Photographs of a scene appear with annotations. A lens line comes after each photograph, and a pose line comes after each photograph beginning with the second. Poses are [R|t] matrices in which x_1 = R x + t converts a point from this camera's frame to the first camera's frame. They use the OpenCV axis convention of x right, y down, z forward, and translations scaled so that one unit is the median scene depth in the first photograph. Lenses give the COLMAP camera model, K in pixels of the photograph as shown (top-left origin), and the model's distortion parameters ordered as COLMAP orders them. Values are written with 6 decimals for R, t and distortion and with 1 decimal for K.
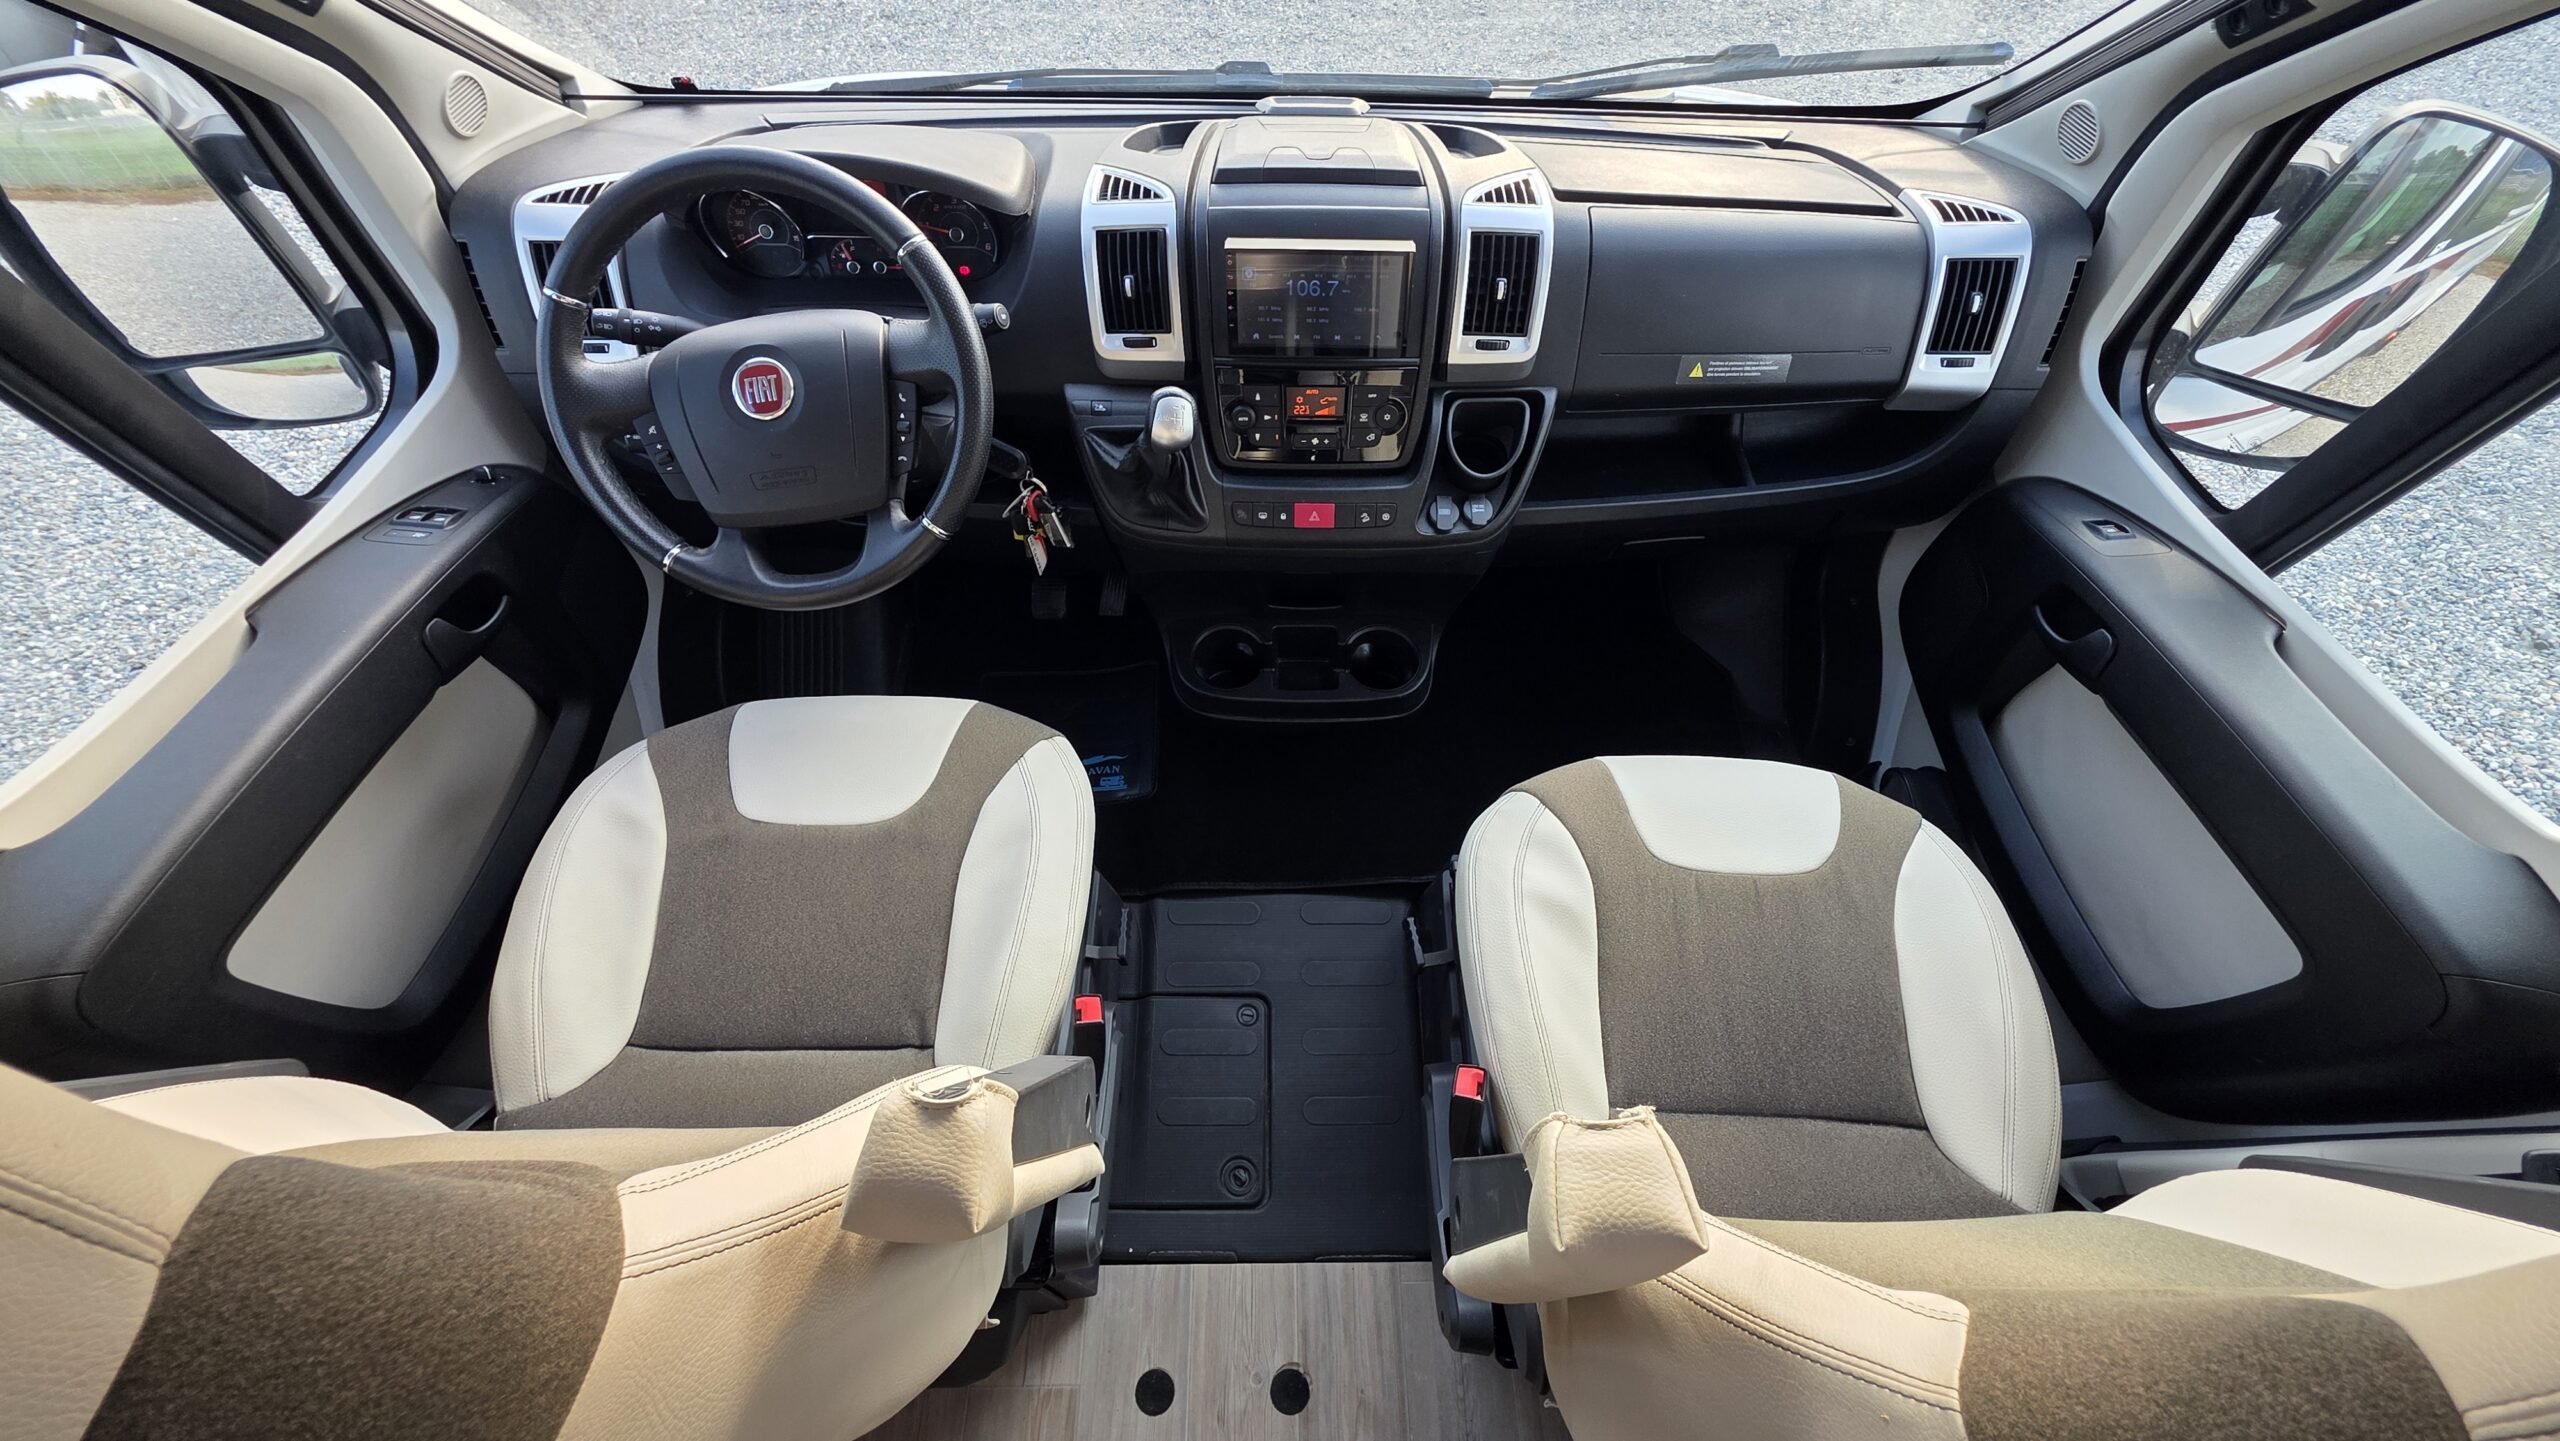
lens RADIAL K [[1023.2, 0, 1289.0], [0, 1023.2, 716.7], [0, 0, 1]] dist [0.003668, -0.000093]
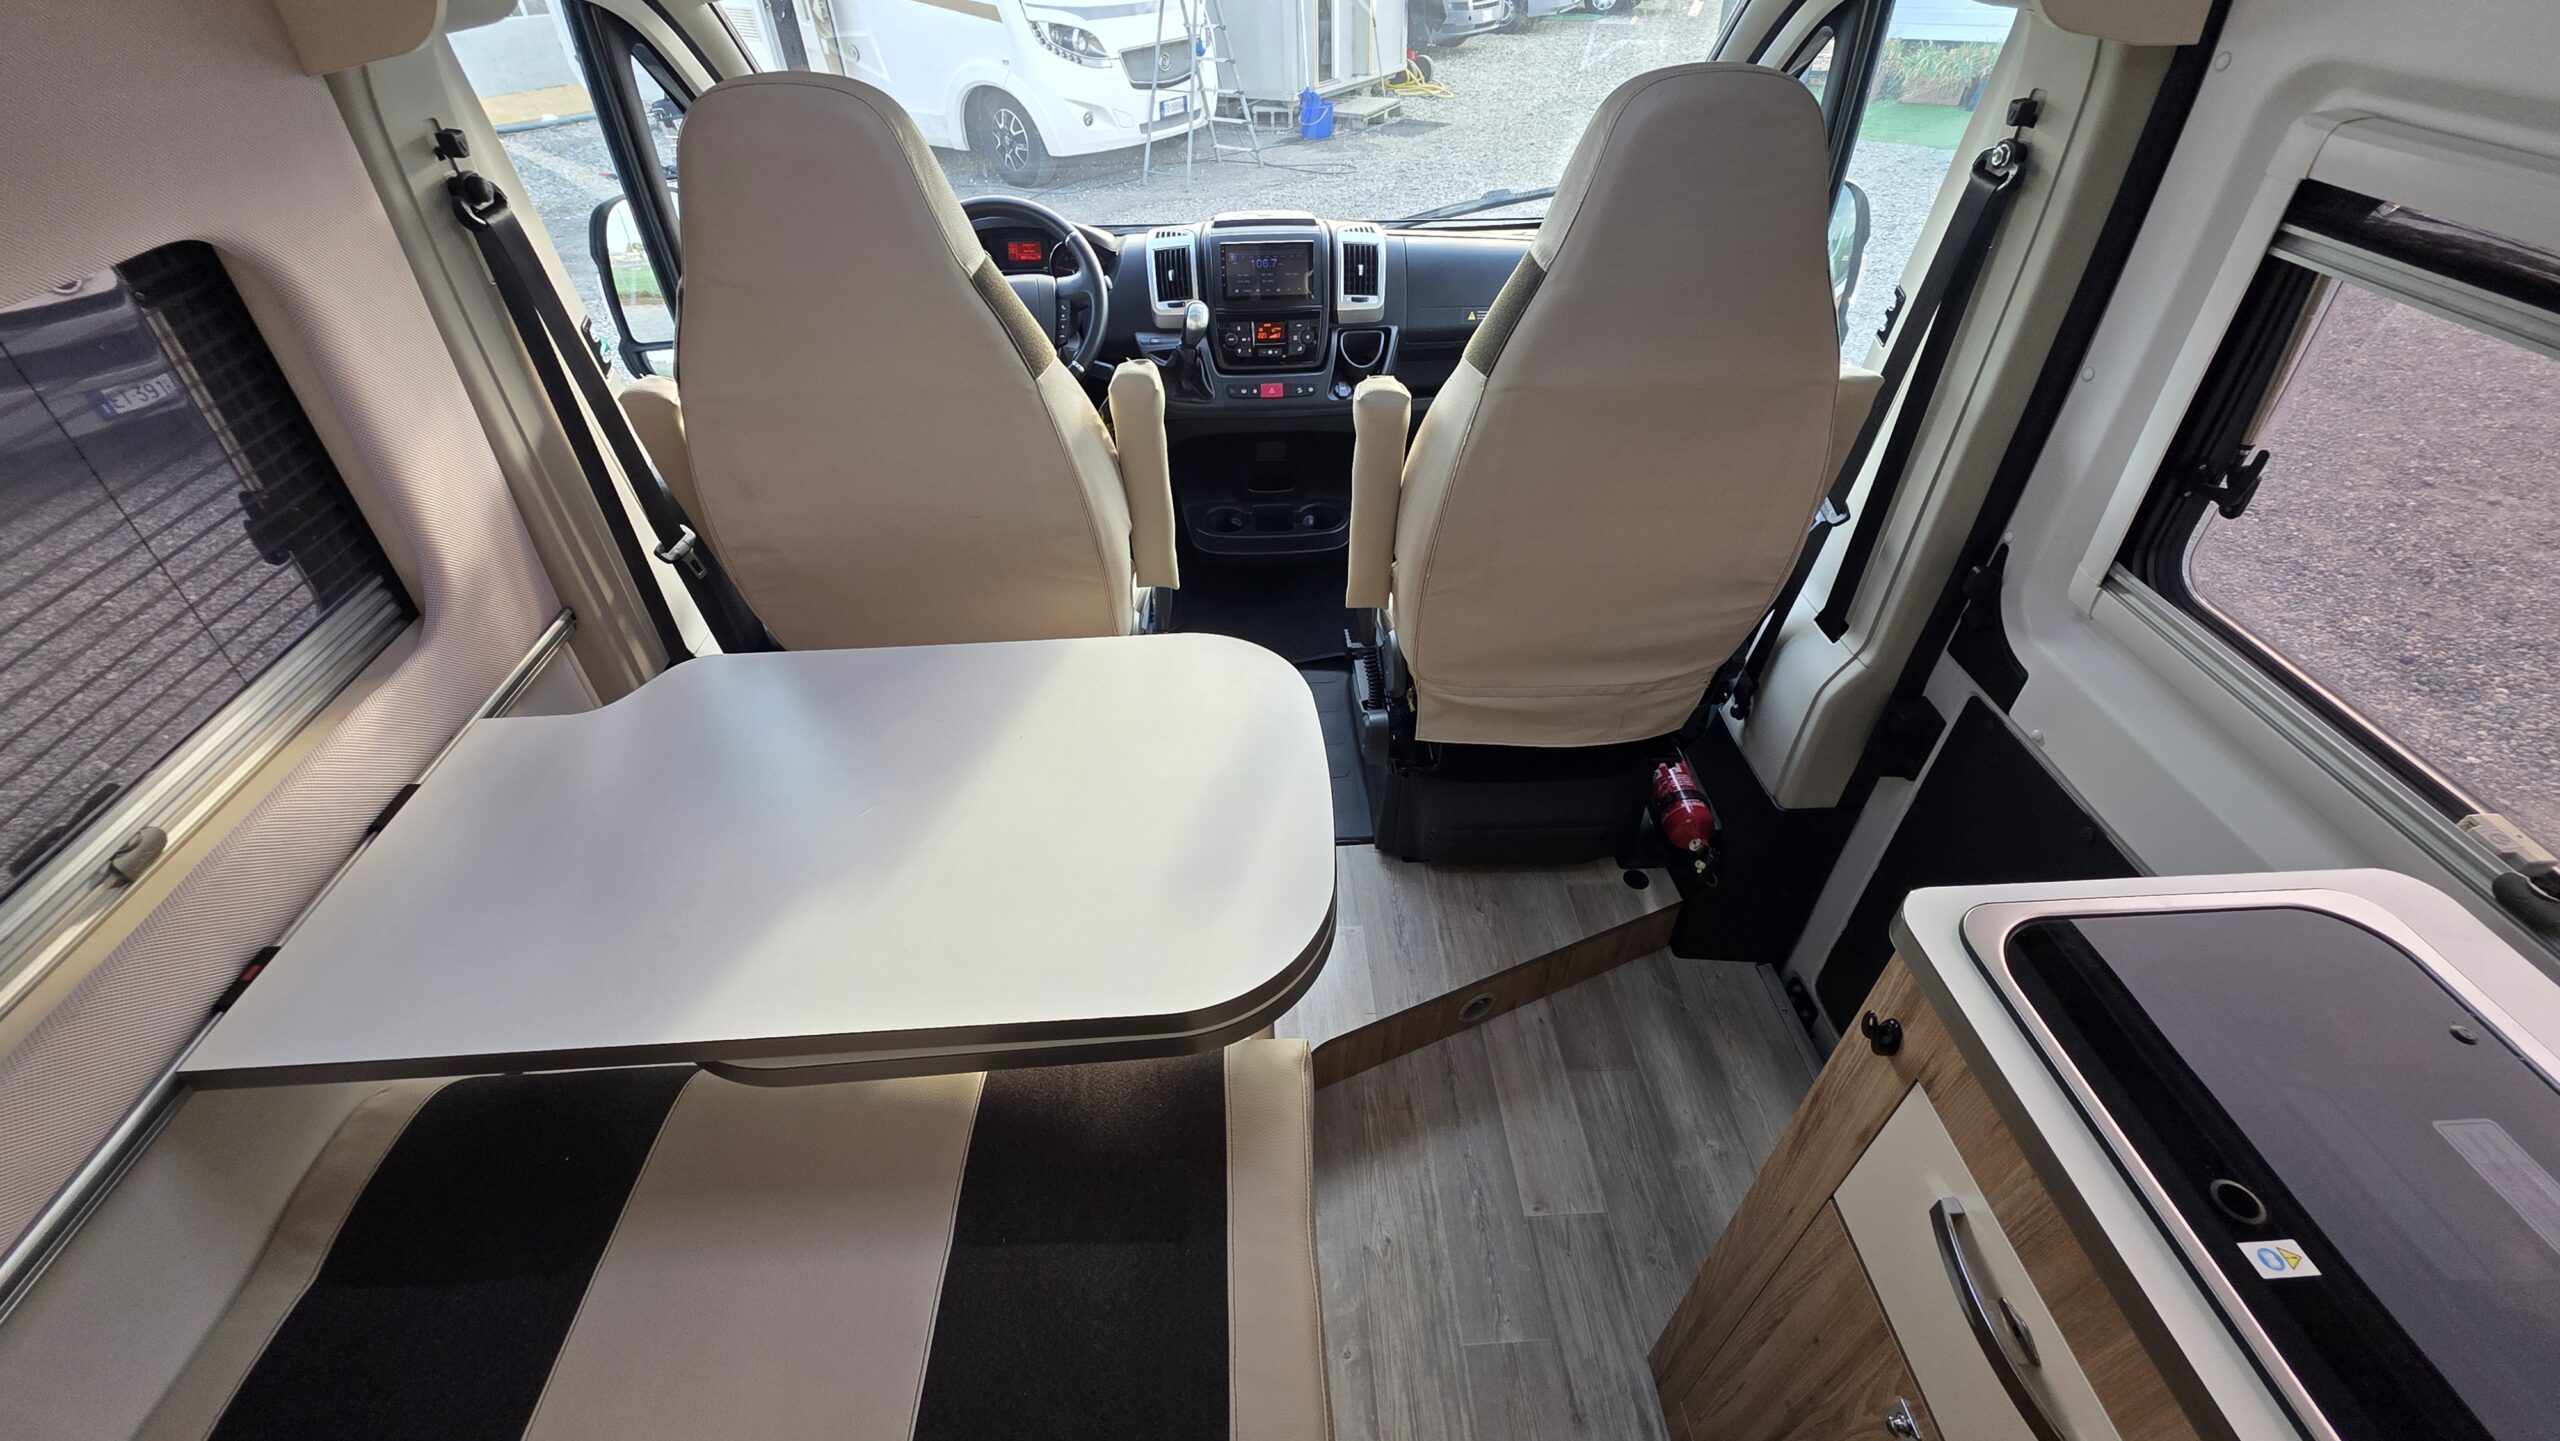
lens RADIAL K [[1023.2, 0, 1284.6], [0, 1023.2, 717.5], [0, 0, 1]] dist [0.003668, -0.000093]
pose [[0.998691, -0.046191, 0.021977, -0.020513], [0.050432, 0.960999, -0.271914, 0.891400], [-0.008560, 0.272666, 0.962071, -0.624654]]
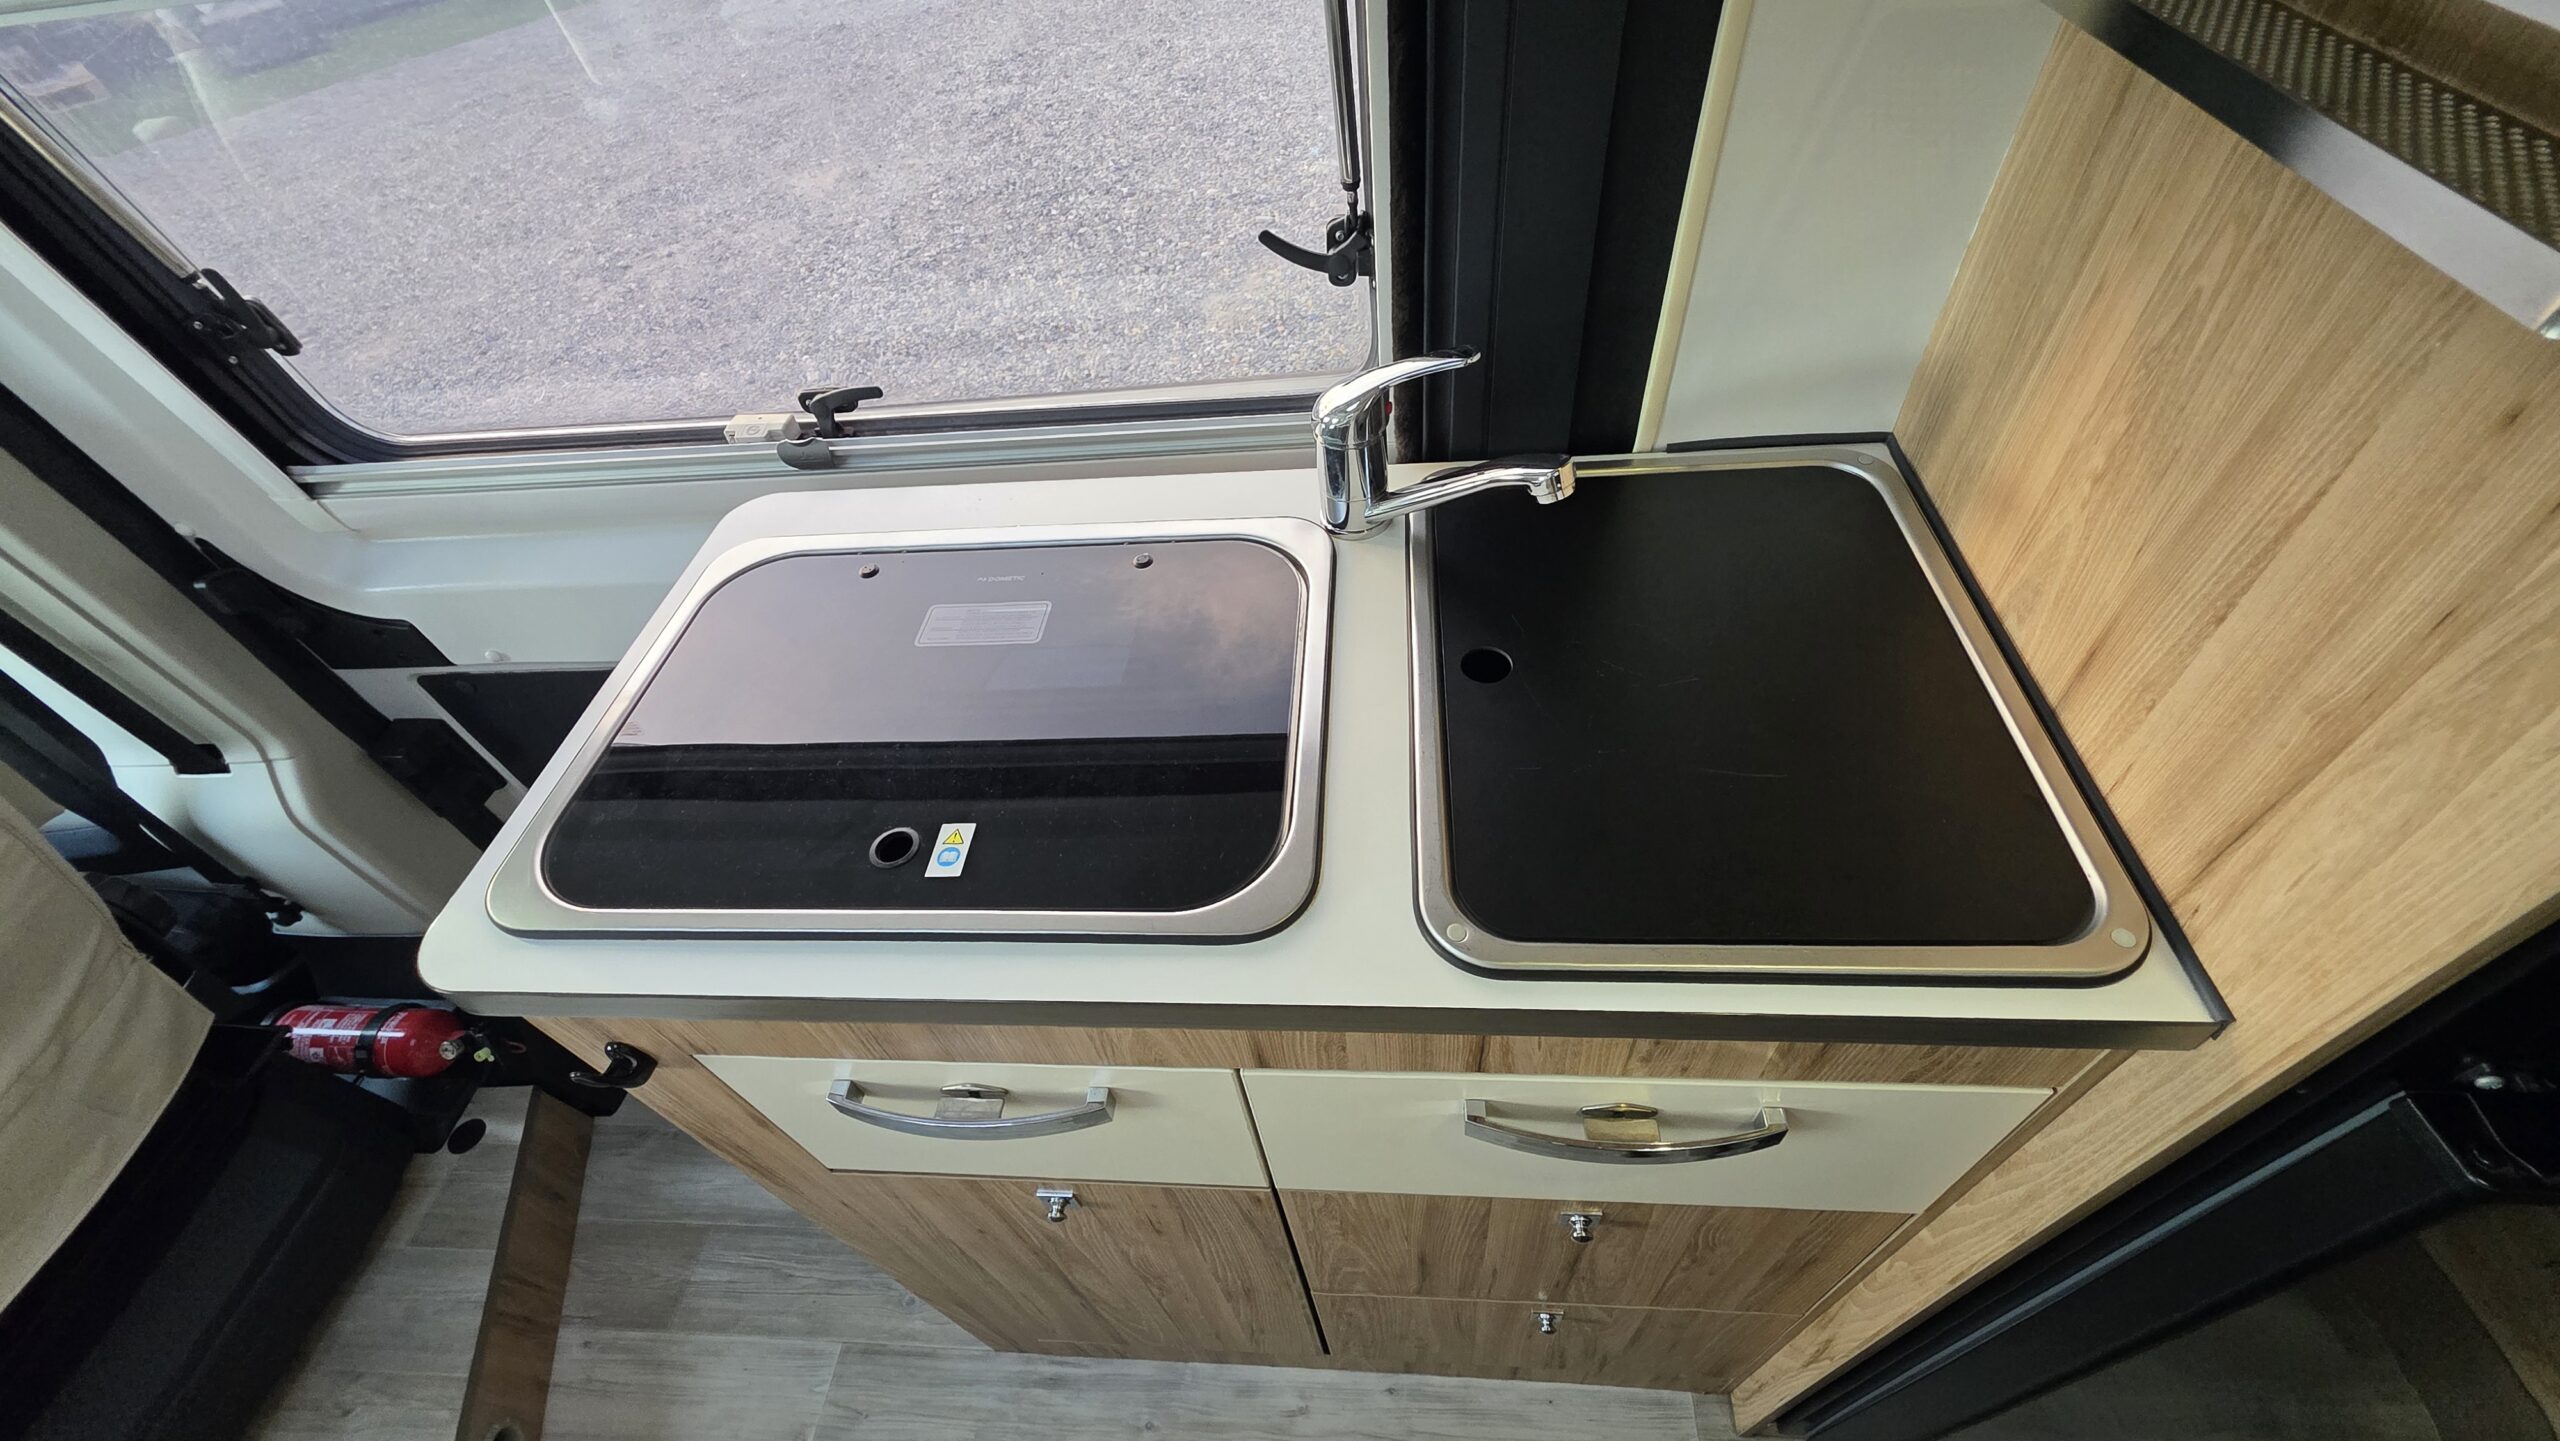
lens RADIAL K [[1023.2, 0, 1288.1], [0, 1023.2, 718.2], [0, 0, 1]] dist [0.003668, -0.000093]
pose [[0.070872, -0.751458, 0.655963, 0.236705], [0.877360, 0.359833, 0.317426, 1.009838], [-0.474569, 0.553019, 0.684802, -0.489238]]
